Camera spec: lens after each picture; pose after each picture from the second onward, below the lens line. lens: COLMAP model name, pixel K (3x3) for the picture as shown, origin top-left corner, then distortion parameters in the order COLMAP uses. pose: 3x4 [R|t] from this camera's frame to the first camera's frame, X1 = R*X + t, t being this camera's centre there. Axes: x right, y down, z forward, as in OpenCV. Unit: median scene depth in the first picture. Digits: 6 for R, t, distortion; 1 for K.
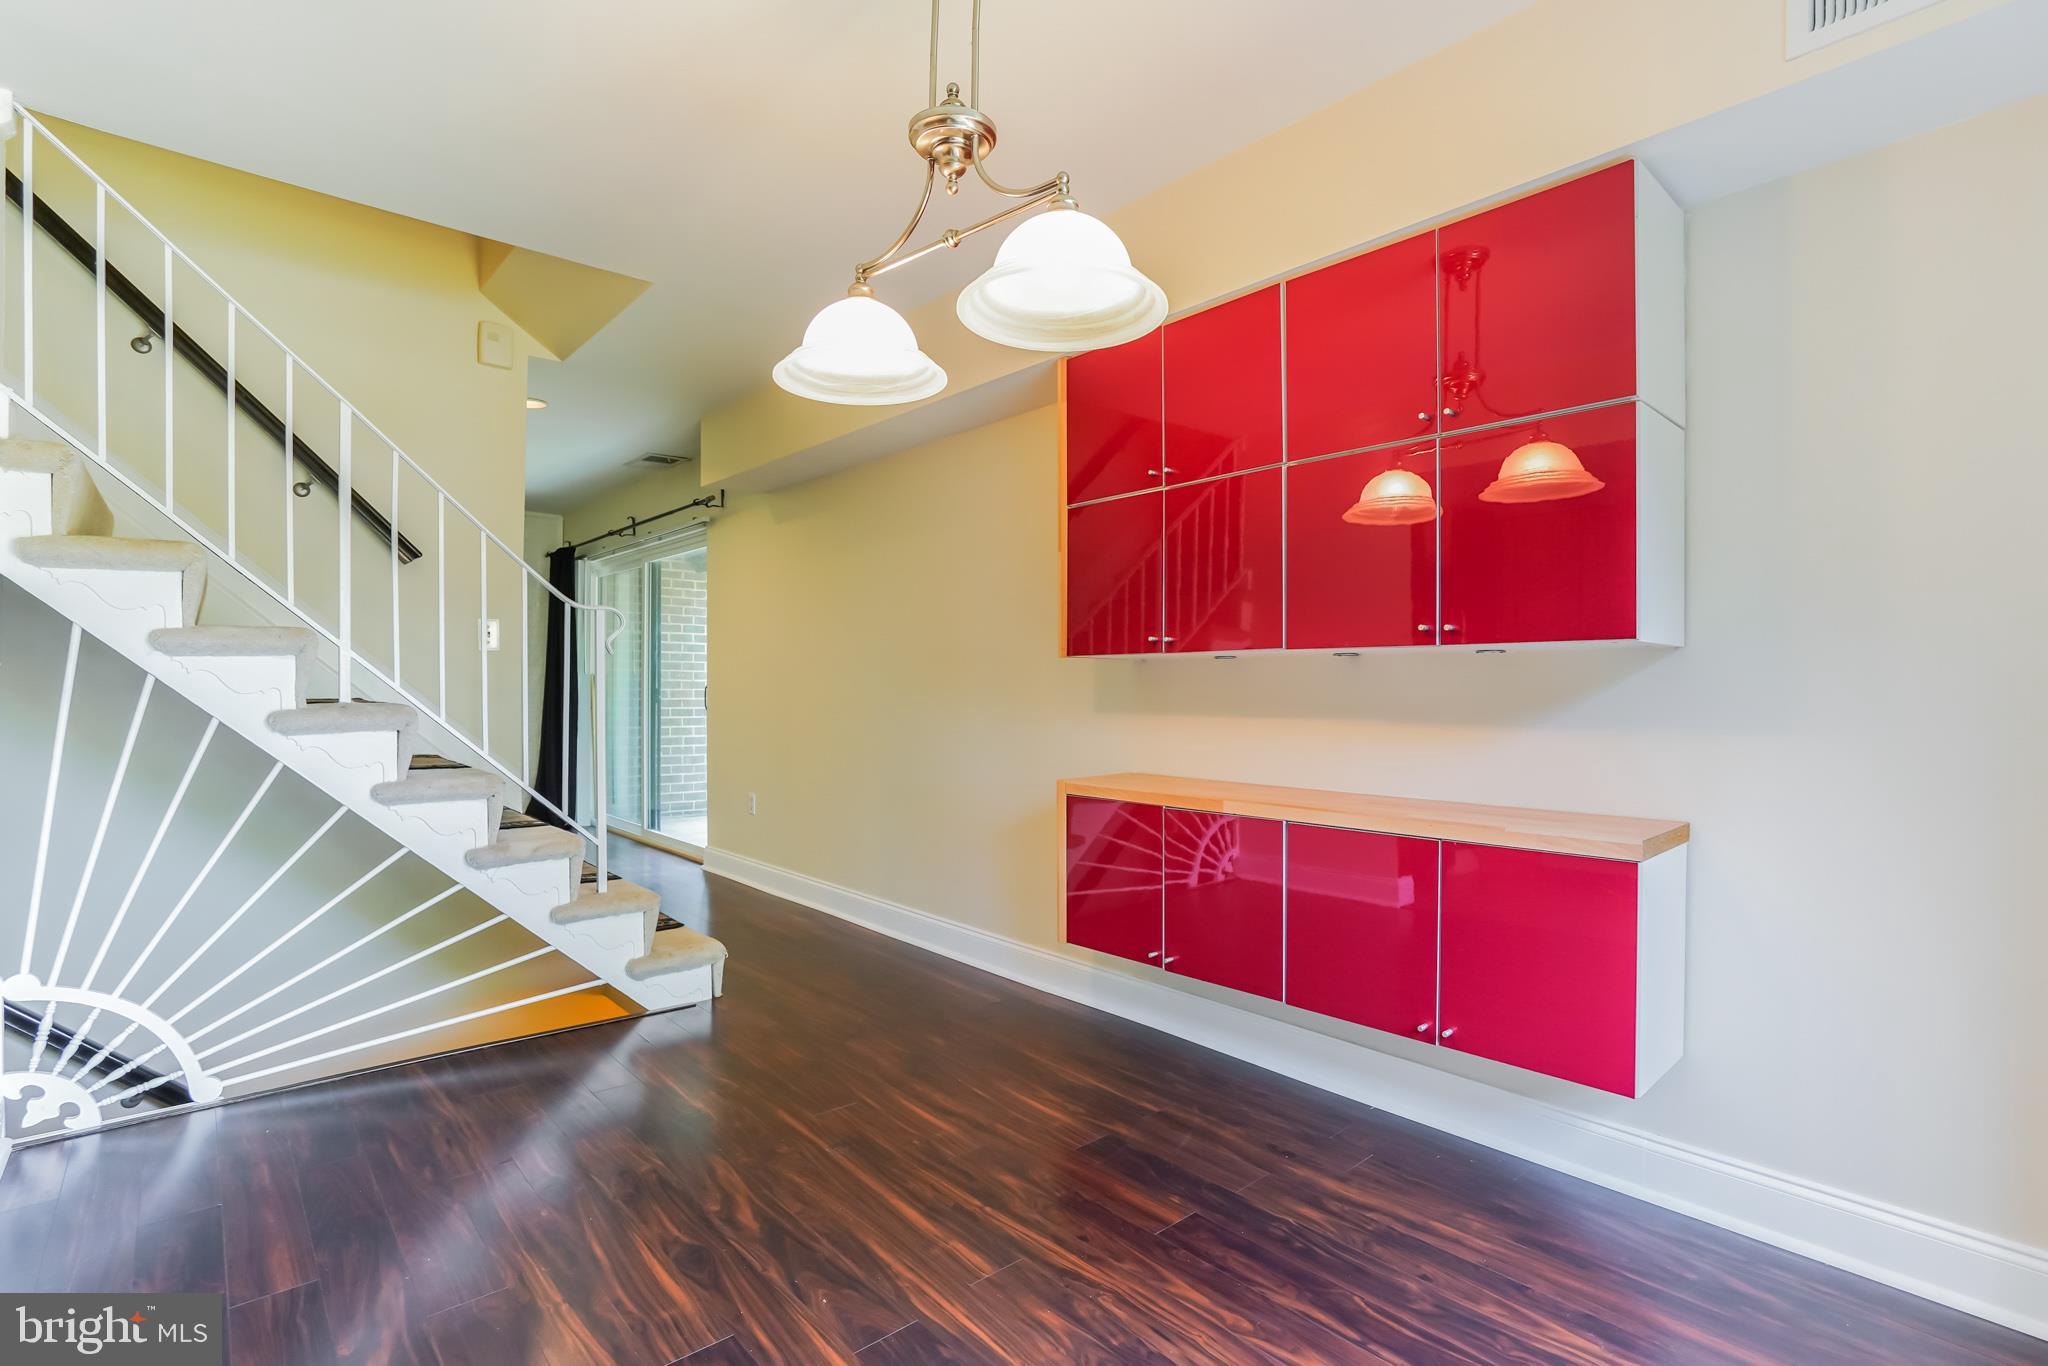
lens RADIAL K [[971.6, 0, 1019.6], [0, 971.6, 702.8], [0, 0, 1]] dist [-0.021602, 0.000805]
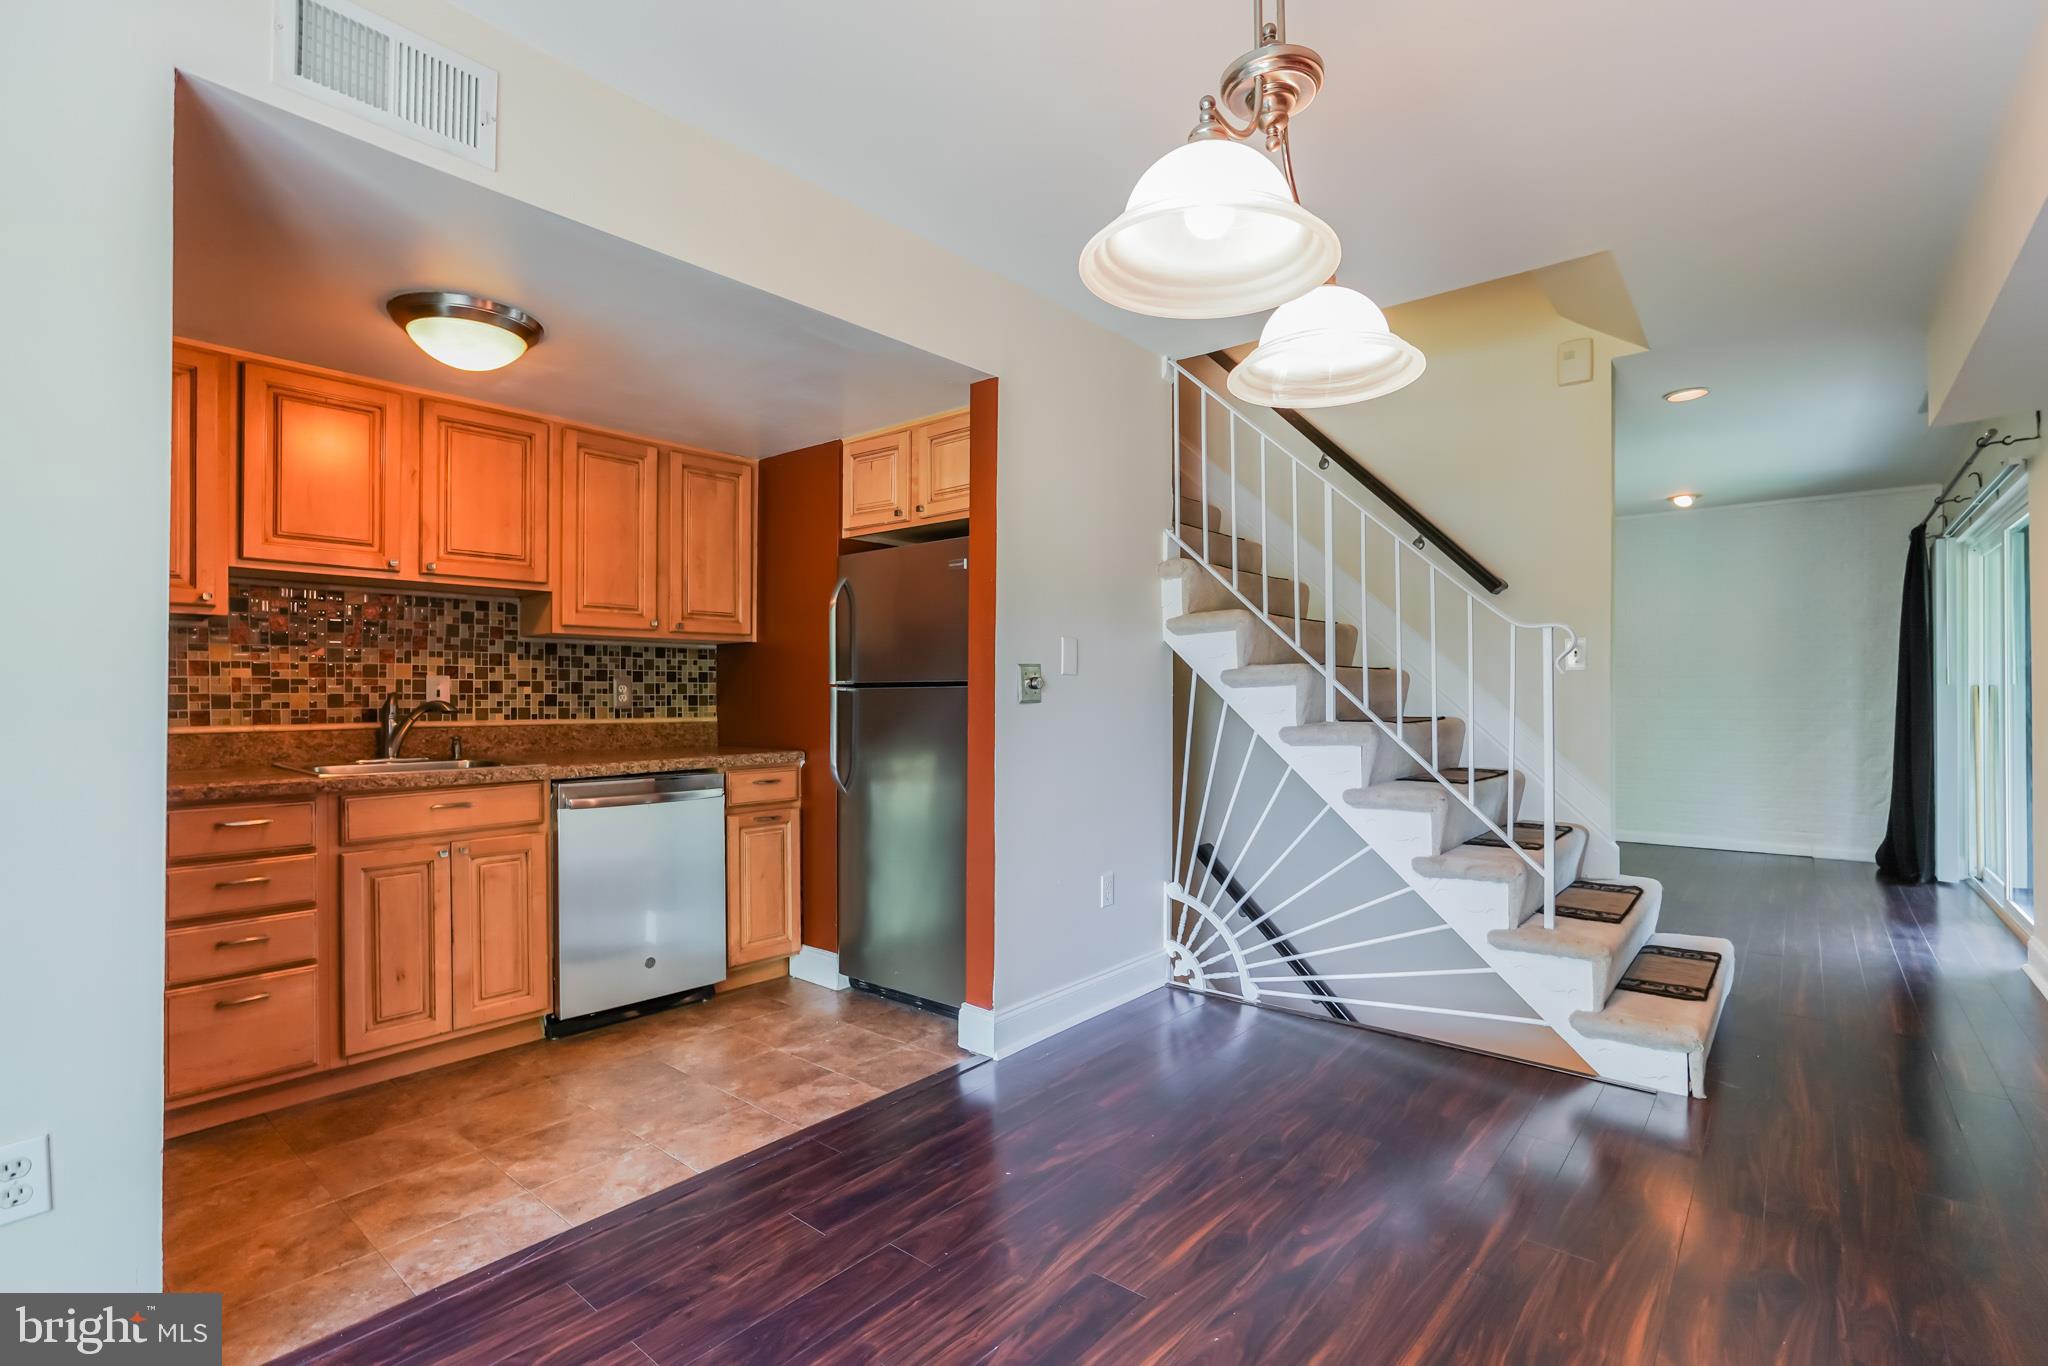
lens RADIAL K [[952.8, 0, 1024.0], [0, 952.8, 683.0], [0, 0, 1]] dist [-0.001467, 0.000491]
pose [[0.172404, -0.012209, -0.984951, 0.459331], [-0.011364, 0.999832, -0.014382, -0.029029], [0.984961, 0.013673, 0.172237, 0.379343]]
